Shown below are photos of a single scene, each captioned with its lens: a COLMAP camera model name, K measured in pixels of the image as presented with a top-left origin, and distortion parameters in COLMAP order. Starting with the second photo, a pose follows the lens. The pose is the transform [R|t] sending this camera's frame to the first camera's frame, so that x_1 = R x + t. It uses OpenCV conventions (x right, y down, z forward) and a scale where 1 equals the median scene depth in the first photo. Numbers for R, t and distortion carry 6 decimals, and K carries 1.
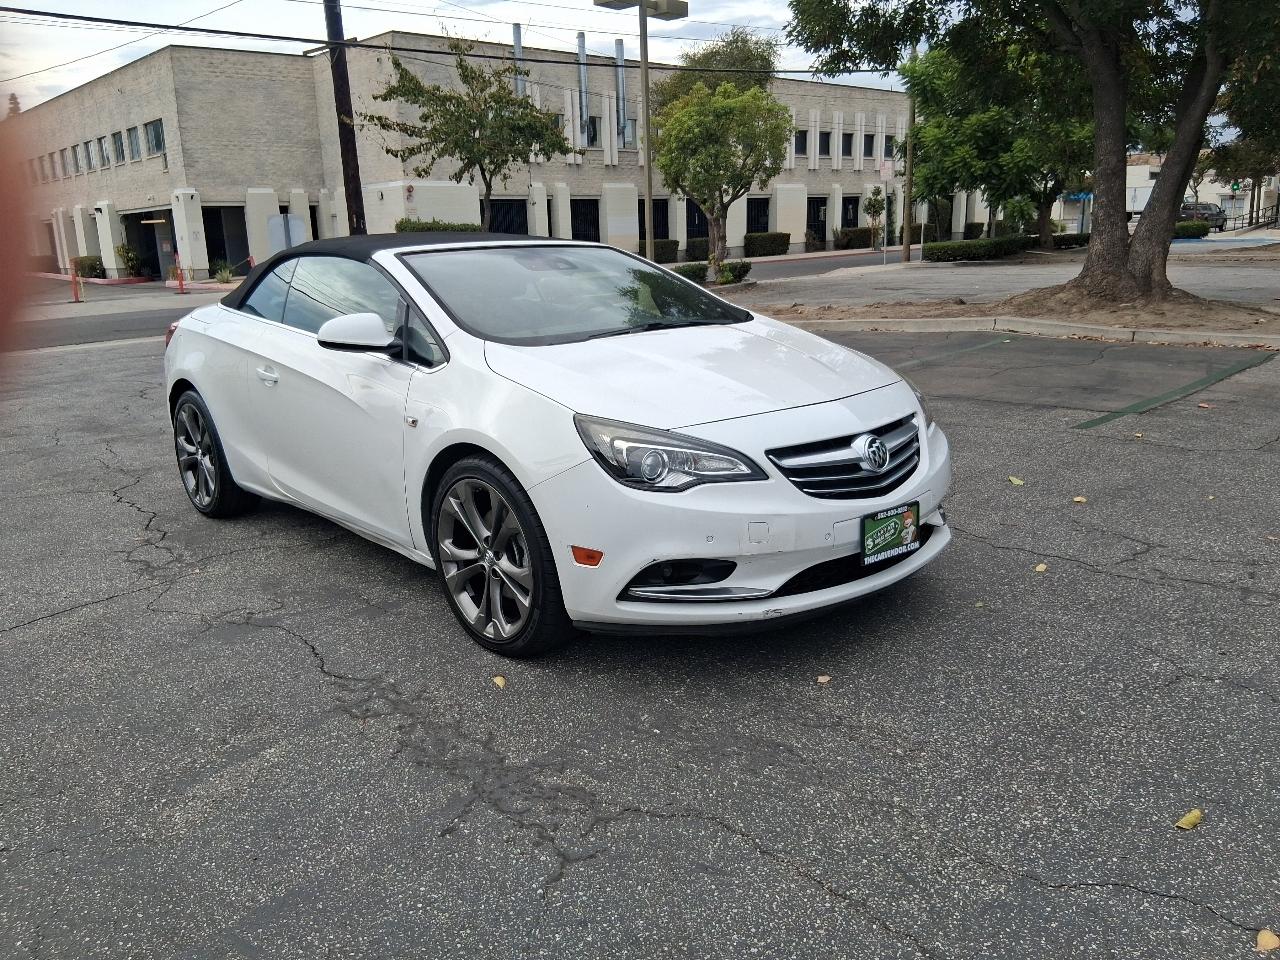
lens RADIAL K [[976.2, 0, 619.2], [0, 976.2, 458.0], [0, 0, 1]] dist [0.082367, -0.167505]
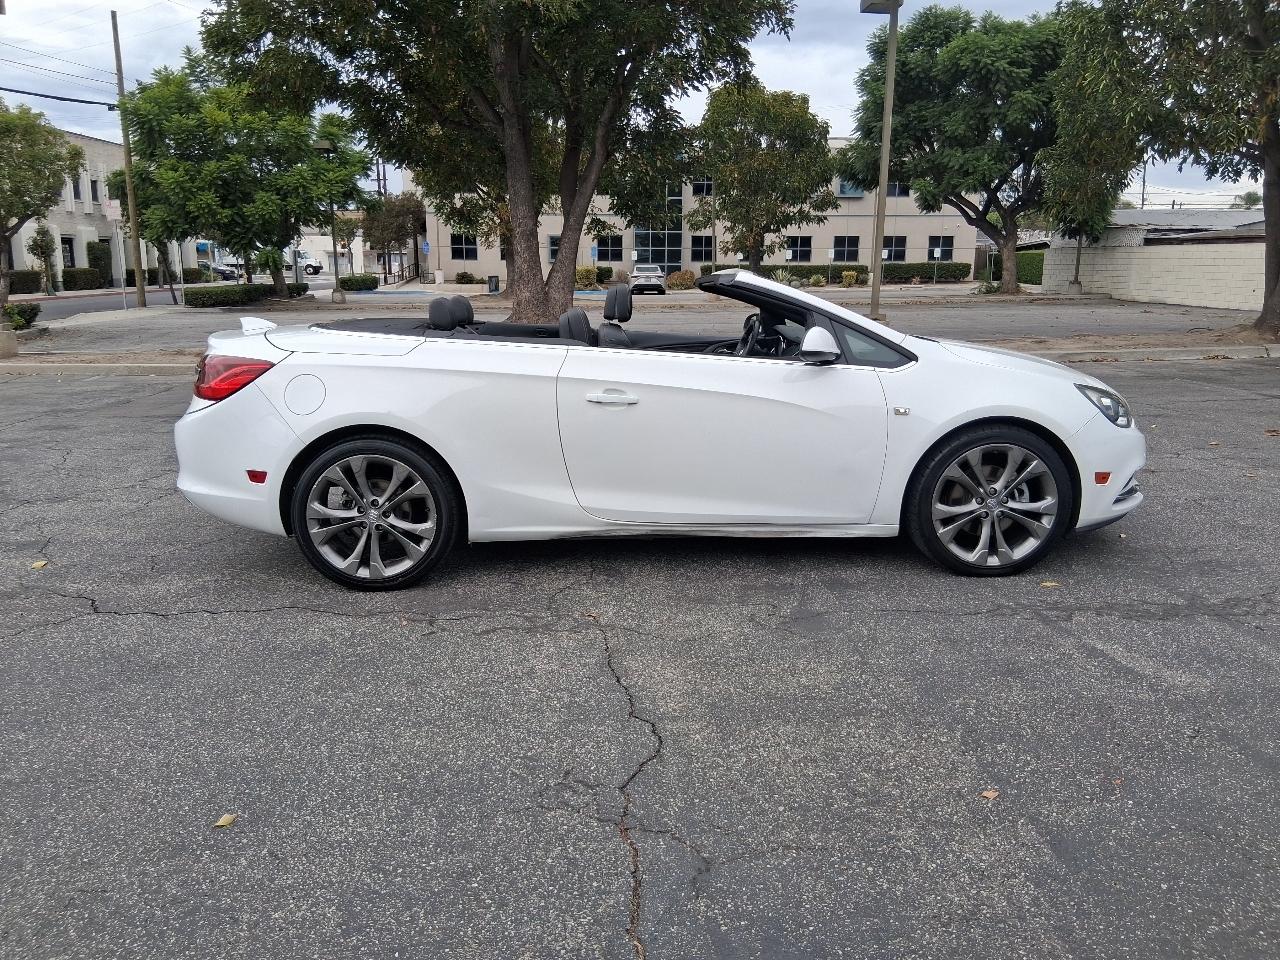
lens RADIAL K [[973.8, 0, 638.3], [0, 973.8, 458.0], [0, 0, 1]] dist [0.101625, -0.181788]
pose [[0.642837, -0.108975, 0.758212, -1.181390], [0.146657, 0.989027, 0.017809, -0.043383], [-0.751833, 0.099748, 0.651765, 0.401791]]
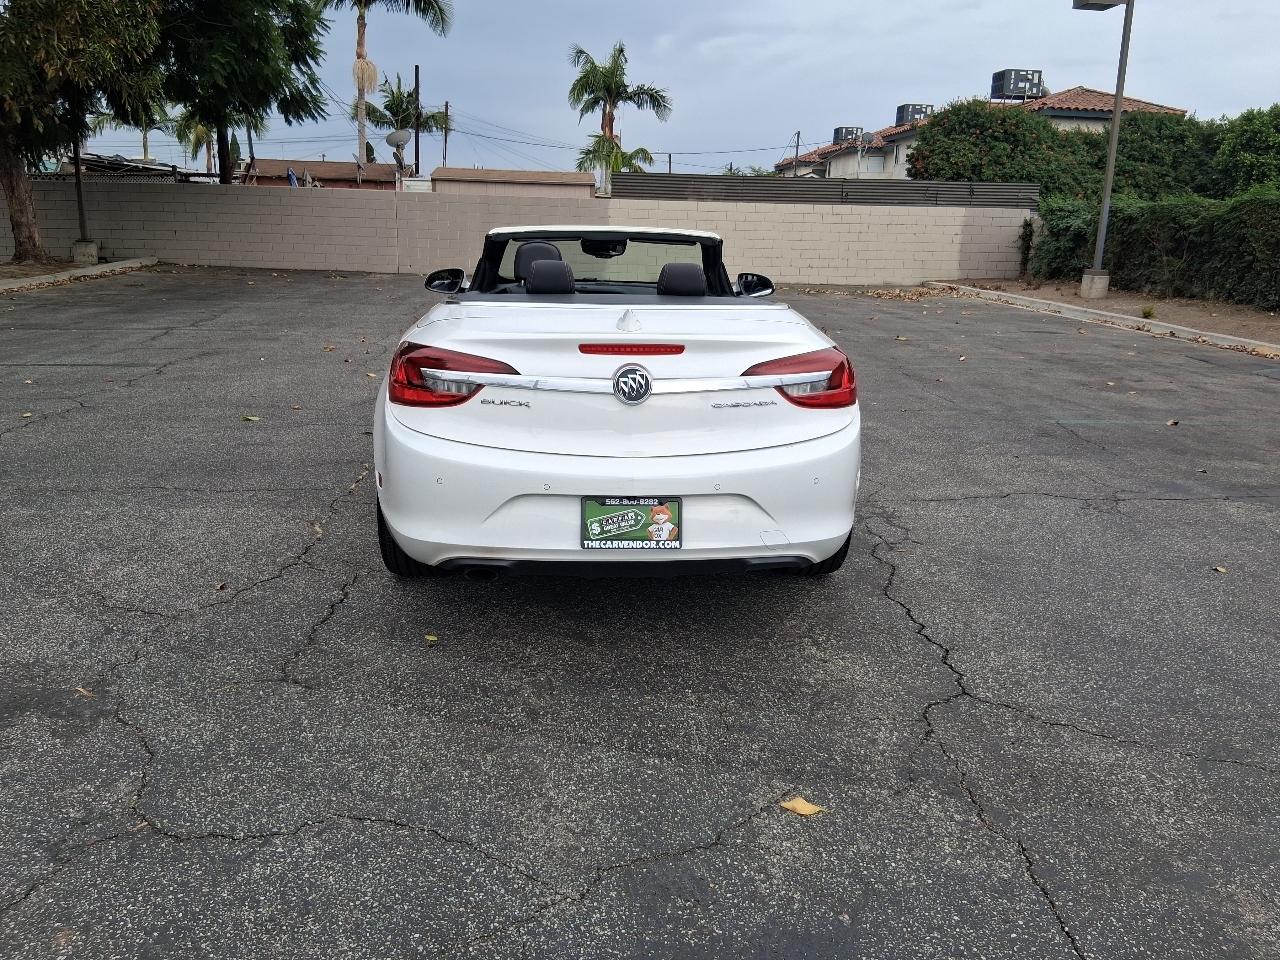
lens RADIAL K [[978.2, 0, 637.2], [0, 978.2, 457.4], [0, 0, 1]] dist [0.093563, -0.171954]
pose [[-0.792235, -0.122337, 0.597827, -1.019415], [0.139622, 0.917366, 0.372753, -0.449566], [-0.594028, 0.378778, -0.709689, 2.163113]]
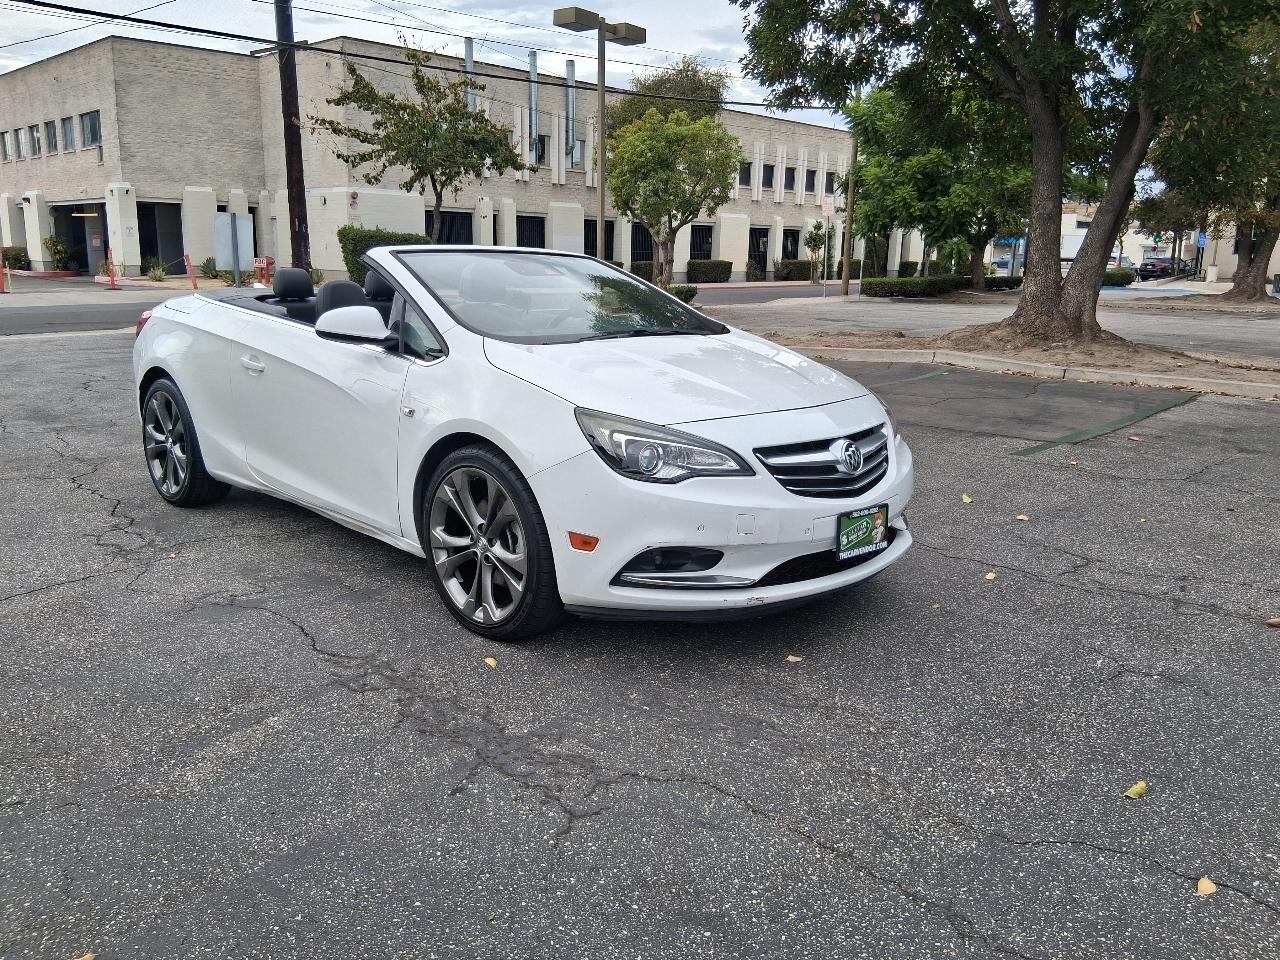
lens RADIAL K [[984.5, 0, 622.4], [0, 984.5, 454.7], [0, 0, 1]] dist [0.097028, -0.194572]
pose [[0.996659, 0.038958, 0.071792, -0.052179], [-0.037046, 0.998928, -0.027773, 0.025139], [-0.072797, 0.025020, 0.997033, -0.048841]]
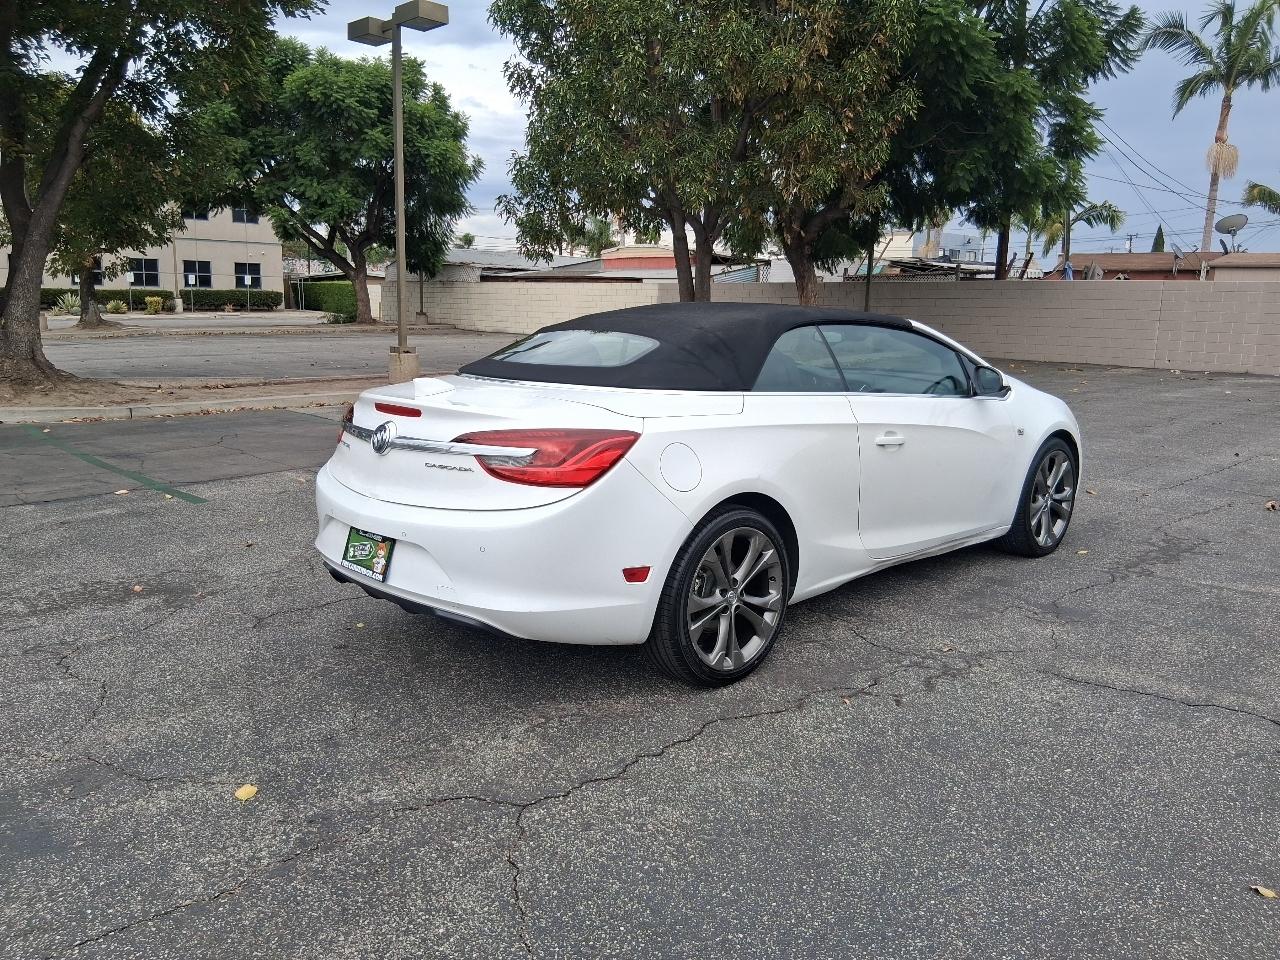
lens RADIAL K [[969.2, 0, 642.3], [0, 969.2, 463.2], [0, 0, 1]] dist [0.090633, -0.163264]
pose [[-0.041573, -0.127303, 0.990992, -1.462410], [0.207973, 0.969022, 0.133205, -0.269977], [-0.977251, 0.211637, -0.013809, 1.392996]]
